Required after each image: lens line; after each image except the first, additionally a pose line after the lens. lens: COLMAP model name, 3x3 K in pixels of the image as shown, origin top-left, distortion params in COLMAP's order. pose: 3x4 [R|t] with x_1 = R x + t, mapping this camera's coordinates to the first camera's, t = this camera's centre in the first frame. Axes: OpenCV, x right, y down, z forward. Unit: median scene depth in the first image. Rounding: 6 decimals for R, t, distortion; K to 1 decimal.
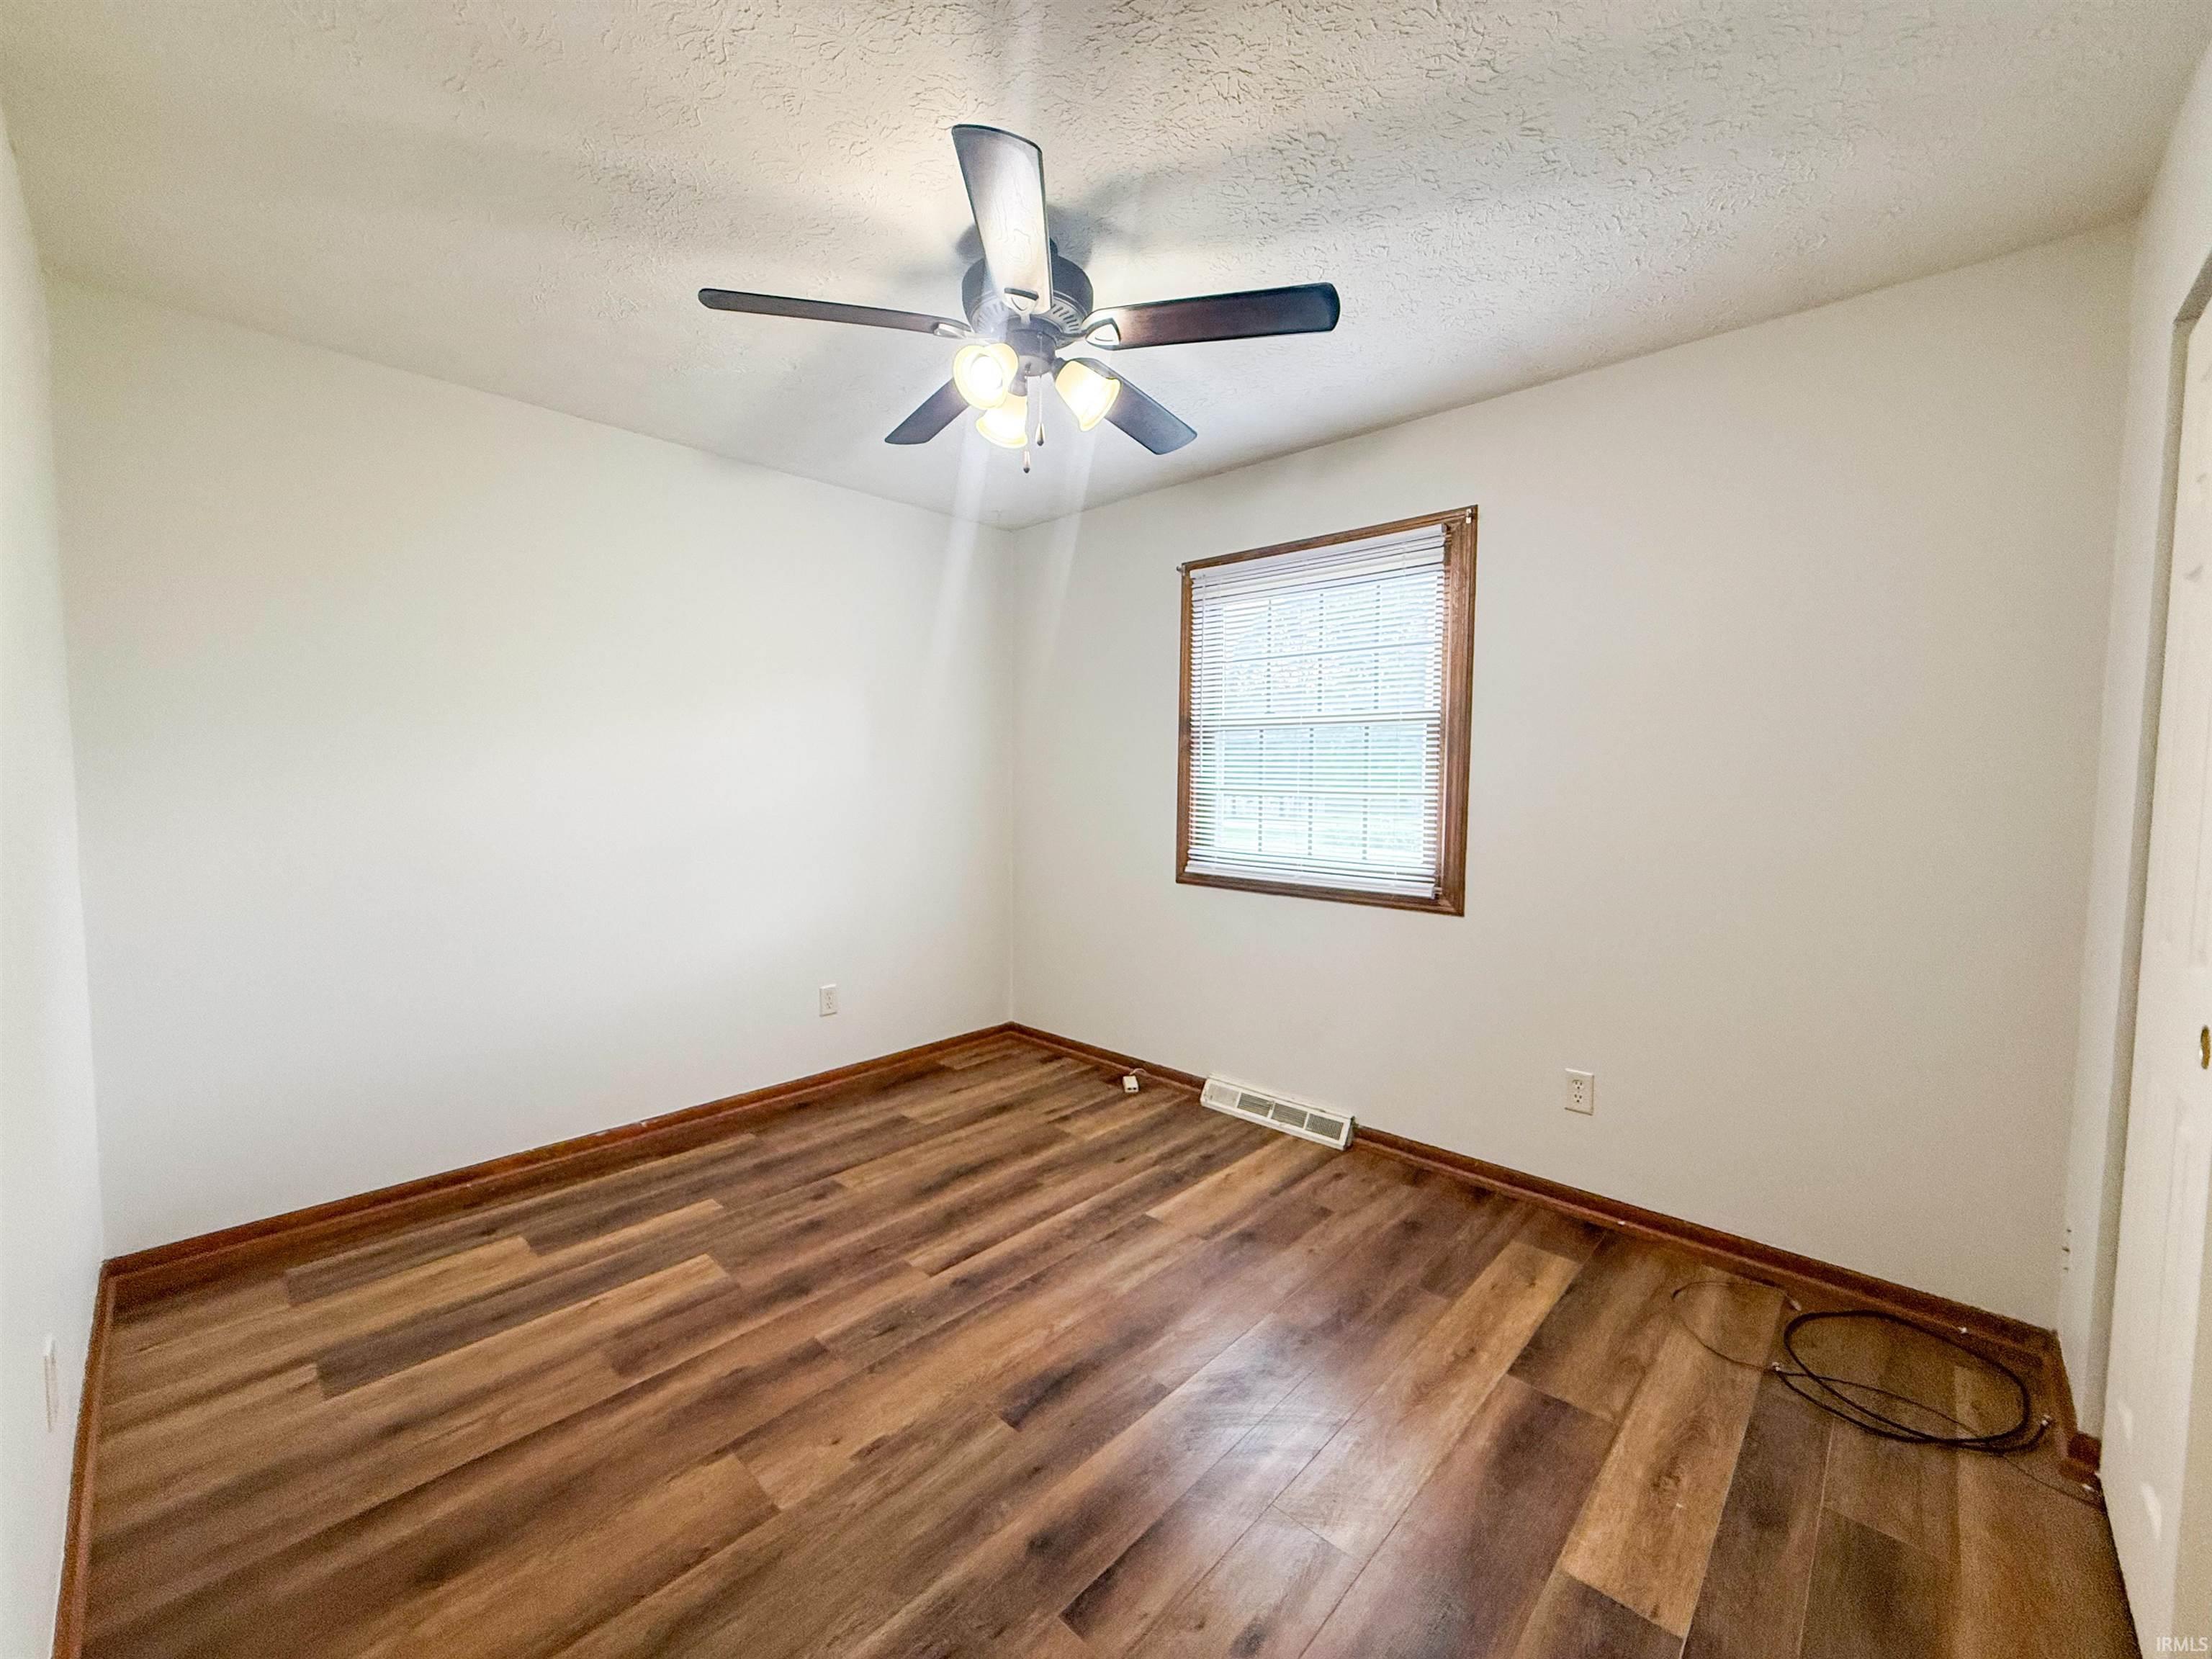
lens RADIAL K [[879.6, 0, 1107.0], [0, 879.6, 825.2], [0, 0, 1]] dist [0.000719, -0.000189]
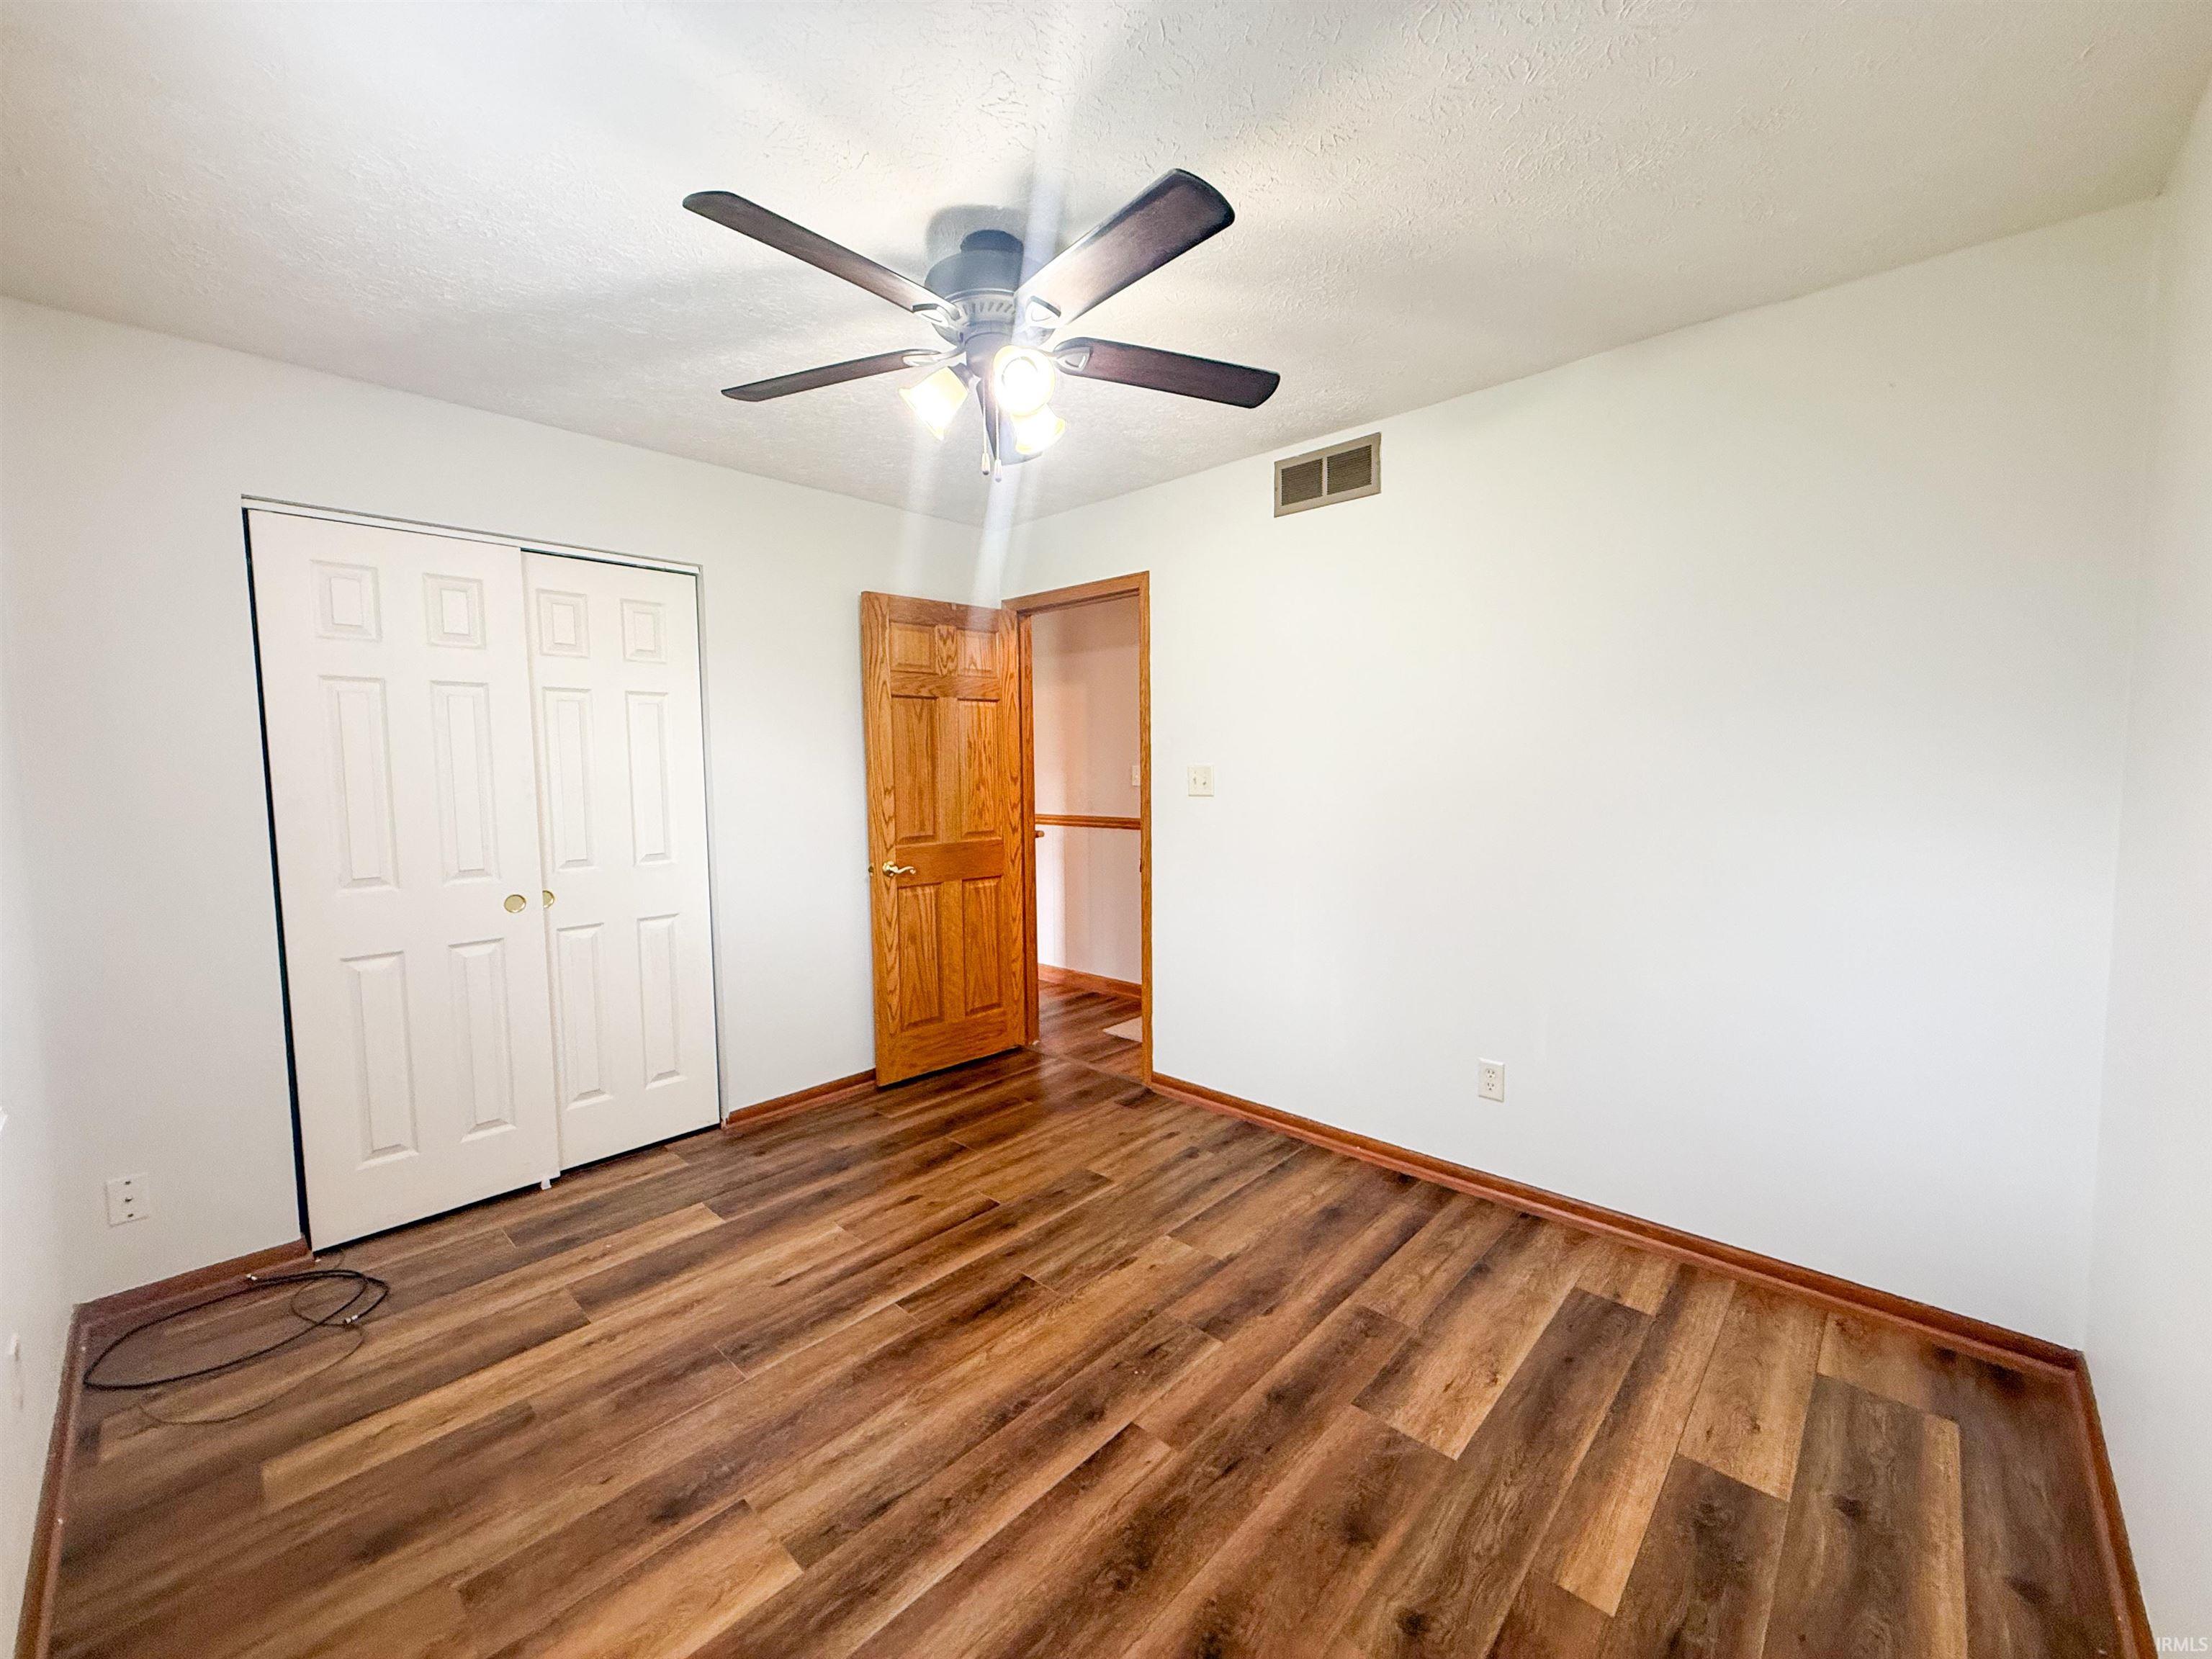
lens RADIAL K [[879.6, 0, 1105.3], [0, 879.6, 829.2], [0, 0, 1]] dist [0.000719, -0.000189]
pose [[-0.999990, 0.004314, 0.000847, -0.194097], [0.004386, 0.991896, 0.126975, -0.135168], [-0.000293, 0.126978, -0.991906, 1.883716]]
